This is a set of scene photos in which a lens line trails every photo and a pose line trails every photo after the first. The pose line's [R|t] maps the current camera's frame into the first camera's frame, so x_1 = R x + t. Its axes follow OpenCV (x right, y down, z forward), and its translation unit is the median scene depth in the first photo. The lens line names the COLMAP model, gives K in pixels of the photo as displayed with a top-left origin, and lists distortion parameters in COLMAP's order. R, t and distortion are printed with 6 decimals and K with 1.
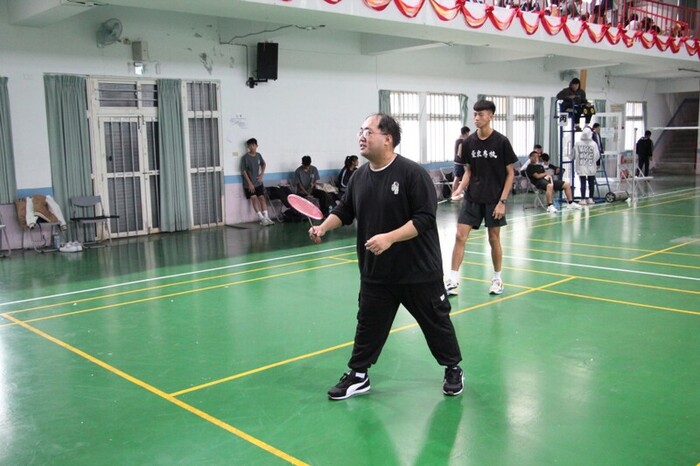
lens RADIAL K [[740.8, 0, 355.6], [0, 740.8, 226.7], [0, 0, 1]] dist [-0.007227, 0.000000]
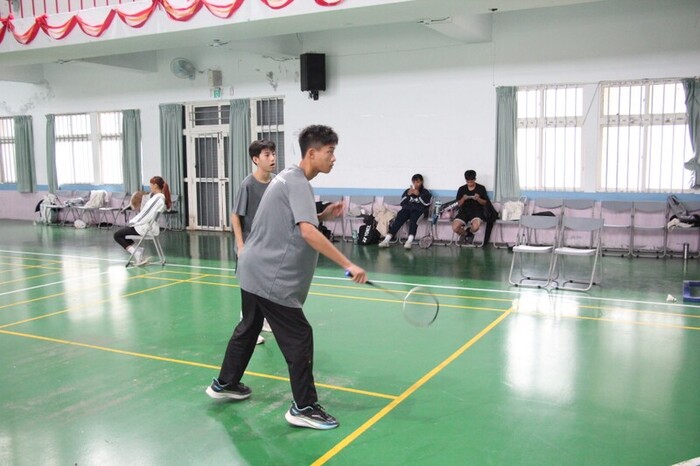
lens RADIAL K [[709.1, 0, 325.8], [0, 709.1, 235.5], [0, 0, 1]] dist [-0.031748, 0.000000]
pose [[0.279330, 0.130778, -0.951247, 0.854310], [-0.107690, 0.988698, 0.104304, -0.119186], [0.954137, 0.073305, 0.290257, 0.820736]]
